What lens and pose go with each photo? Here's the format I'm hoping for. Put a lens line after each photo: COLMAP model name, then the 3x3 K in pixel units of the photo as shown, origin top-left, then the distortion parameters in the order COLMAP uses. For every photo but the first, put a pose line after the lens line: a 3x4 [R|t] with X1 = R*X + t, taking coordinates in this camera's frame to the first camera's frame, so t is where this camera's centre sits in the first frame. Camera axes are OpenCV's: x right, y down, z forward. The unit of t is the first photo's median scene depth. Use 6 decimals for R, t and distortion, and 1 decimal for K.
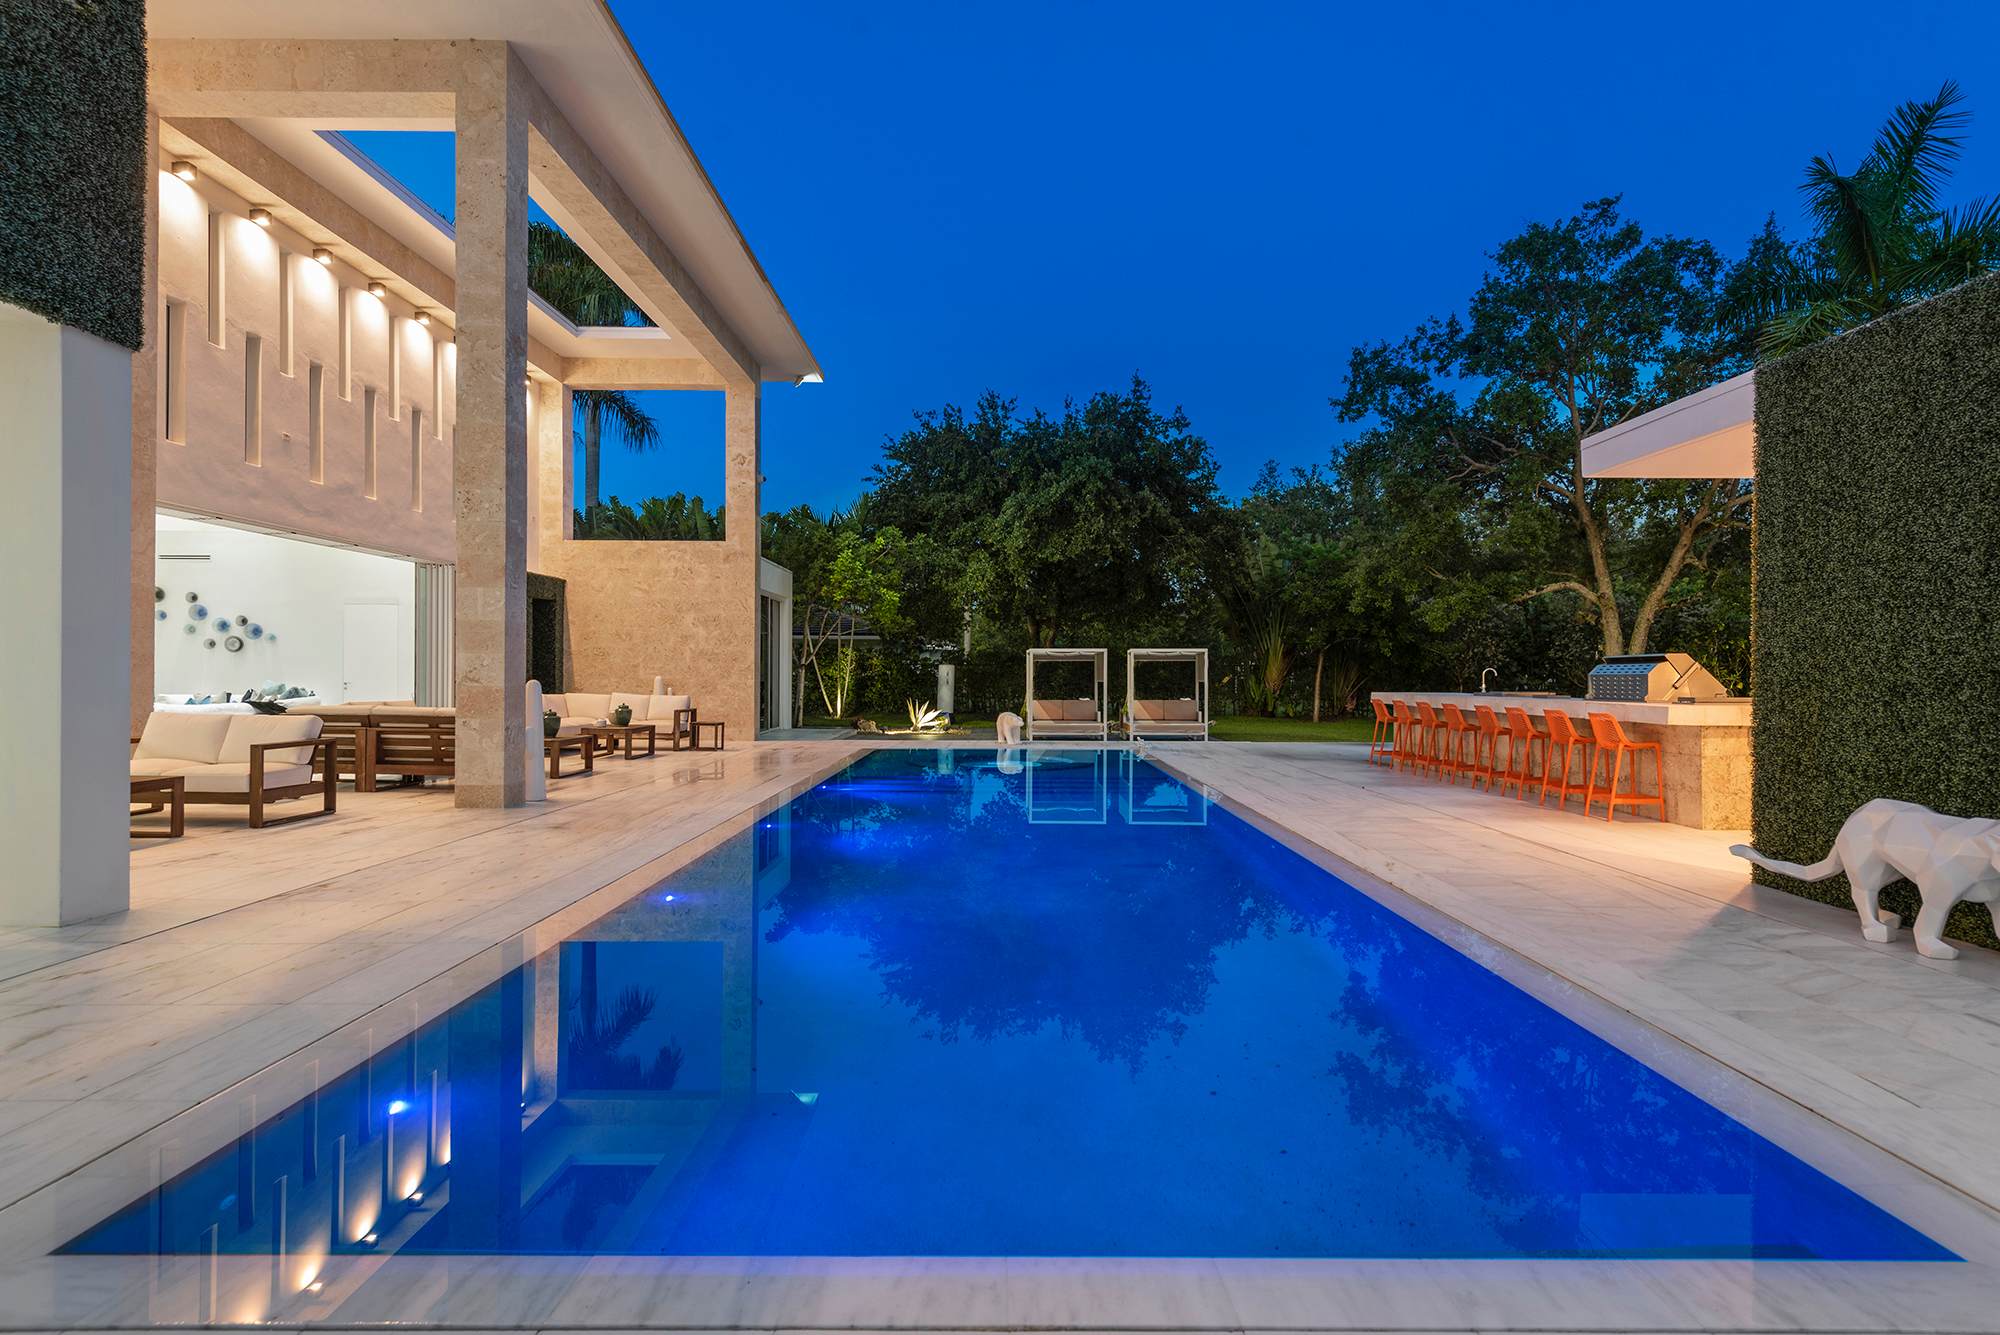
lens RADIAL K [[1046.4, 0, 992.1], [0, 1046.4, 674.4], [0, 0, 1]] dist [0.009666, -0.002411]
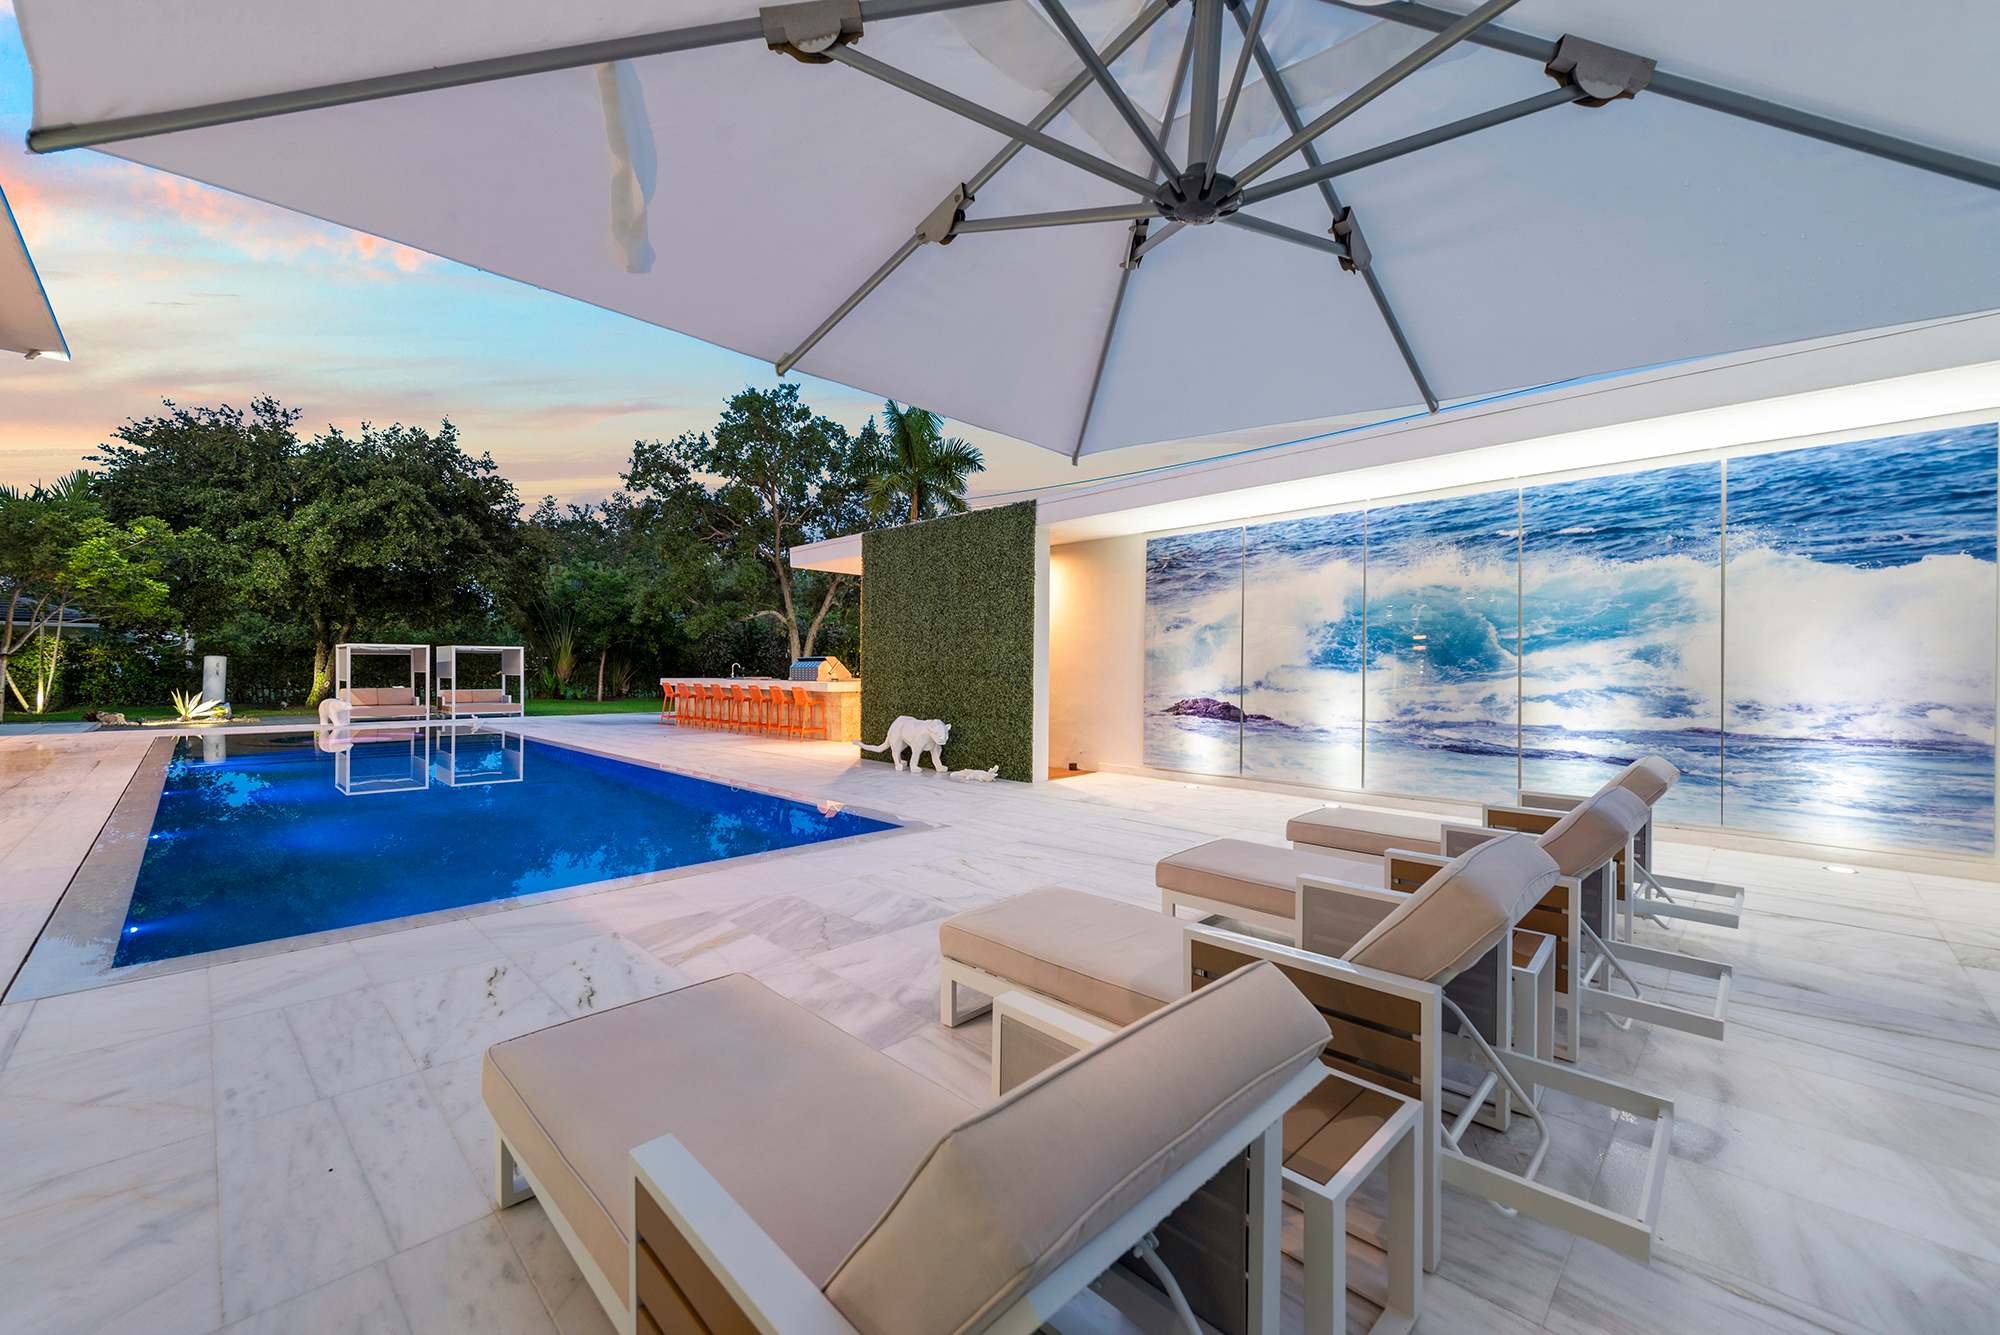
lens RADIAL K [[784.6, 0, 1006.5], [0, 784.6, 673.2], [0, 0, 1]] dist [0.007094, -0.000383]
pose [[0.693001, -0.003677, 0.720927, -0.086579], [-0.002539, 0.999968, 0.007541, -0.000237], [-0.720932, -0.007056, 0.692970, -0.124131]]
